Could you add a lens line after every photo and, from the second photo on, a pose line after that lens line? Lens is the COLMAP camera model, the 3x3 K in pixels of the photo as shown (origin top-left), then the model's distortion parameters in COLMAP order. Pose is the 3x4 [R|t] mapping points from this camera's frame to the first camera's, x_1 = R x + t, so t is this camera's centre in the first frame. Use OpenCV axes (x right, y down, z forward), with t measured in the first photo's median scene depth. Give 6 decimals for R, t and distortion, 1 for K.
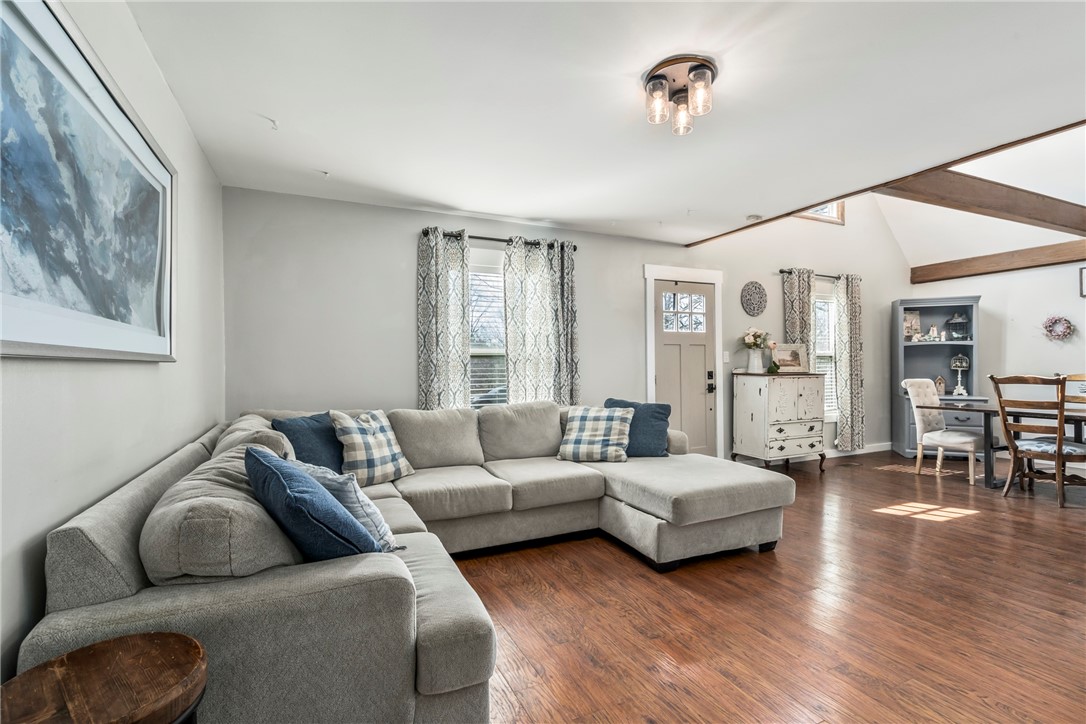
lens RADIAL K [[497.3, 0, 540.9], [0, 497.3, 364.5], [0, 0, 1]] dist [-0.002981, -0.000455]
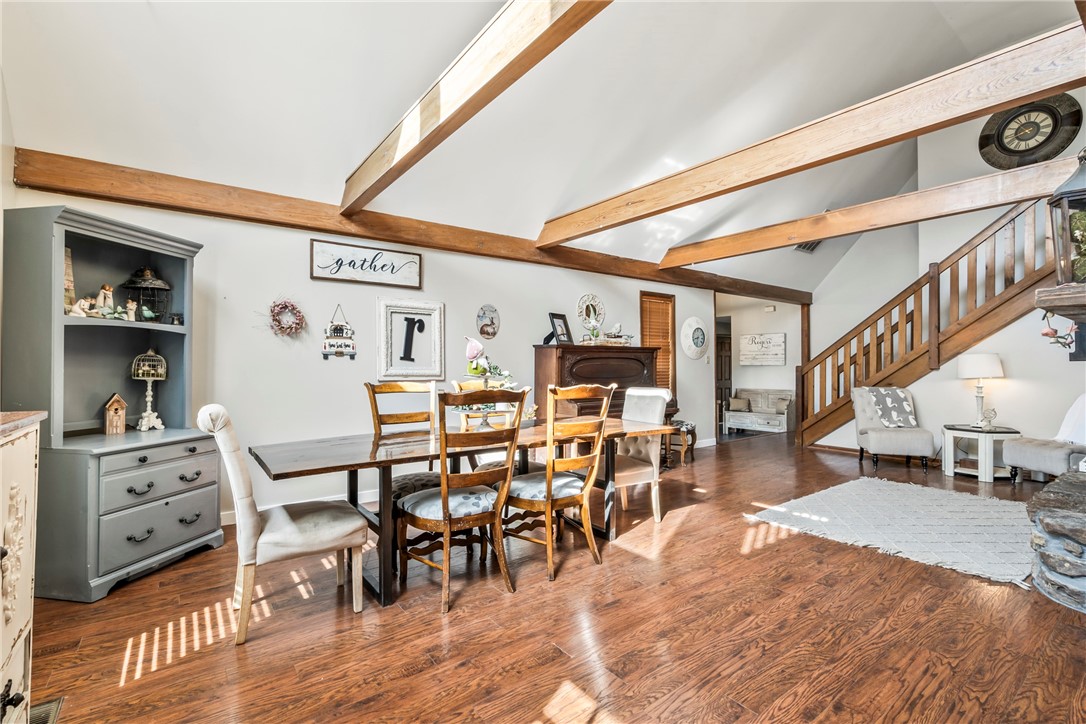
lens RADIAL K [[497.3, 0, 540.9], [0, 497.3, 364.5], [0, 0, 1]] dist [-0.002981, -0.000455]
pose [[-0.201370, 0.014934, 0.979401, 0.291609], [0.006470, 0.999882, -0.013916, 0.004139], [-0.979494, 0.003534, -0.201443, 0.792335]]
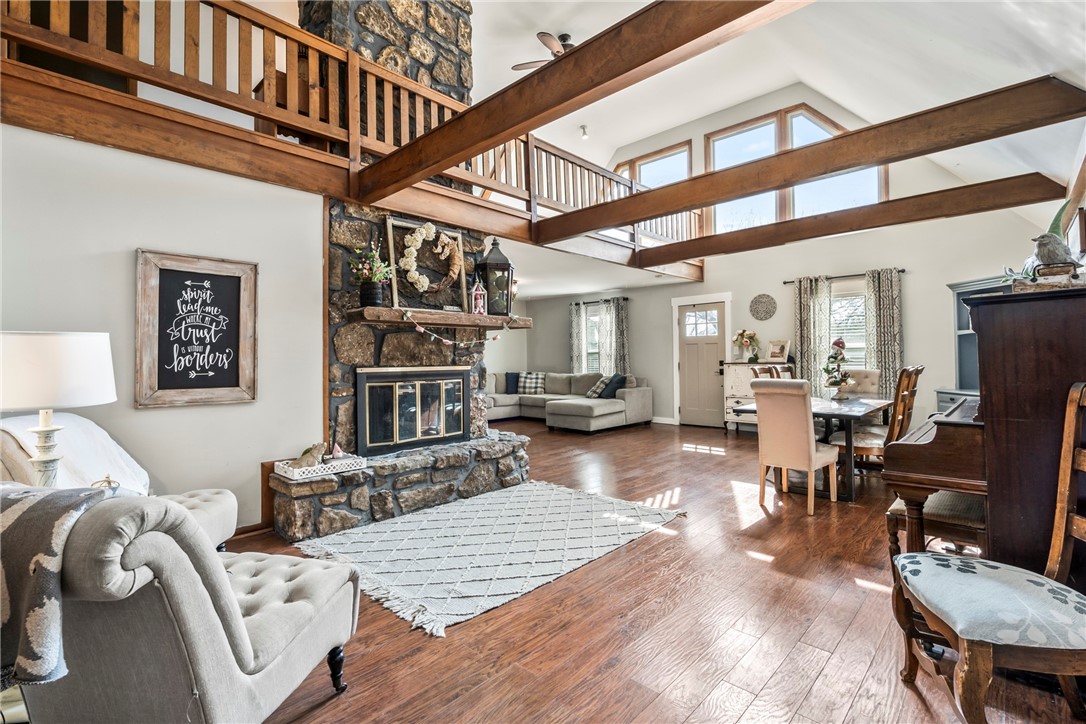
lens RADIAL K [[495.4, 0, 533.9], [0, 495.4, 358.4], [0, 0, 1]] dist [-0.001303, 0.000390]
pose [[0.359186, 0.006159, -0.933246, 1.462568], [0.009641, 0.999900, 0.010309, -0.013203], [0.933216, -0.012700, 0.359091, -0.056979]]
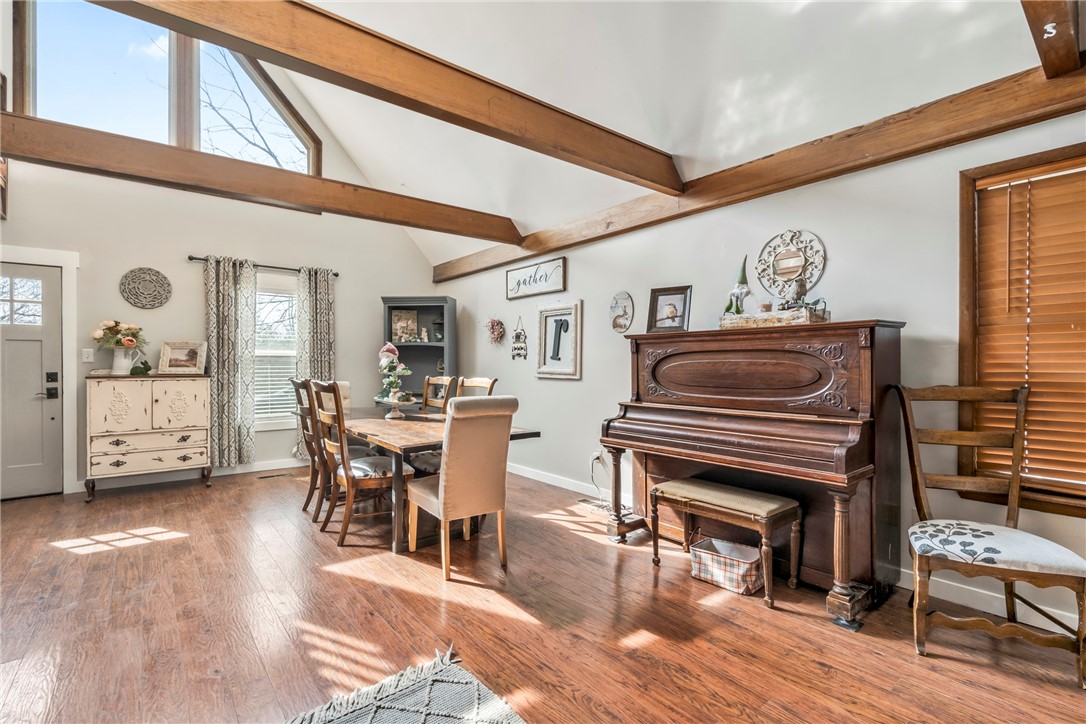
lens RADIAL K [[504.8, 0, 541.3], [0, 504.8, 364.3], [0, 0, 1]] dist [0.002610, 0.000375]
pose [[0.972018, 0.008194, 0.234765, 0.893627], [-0.008333, 0.999965, -0.000401, -0.006156], [-0.234760, -0.001566, 0.972052, -0.007193]]
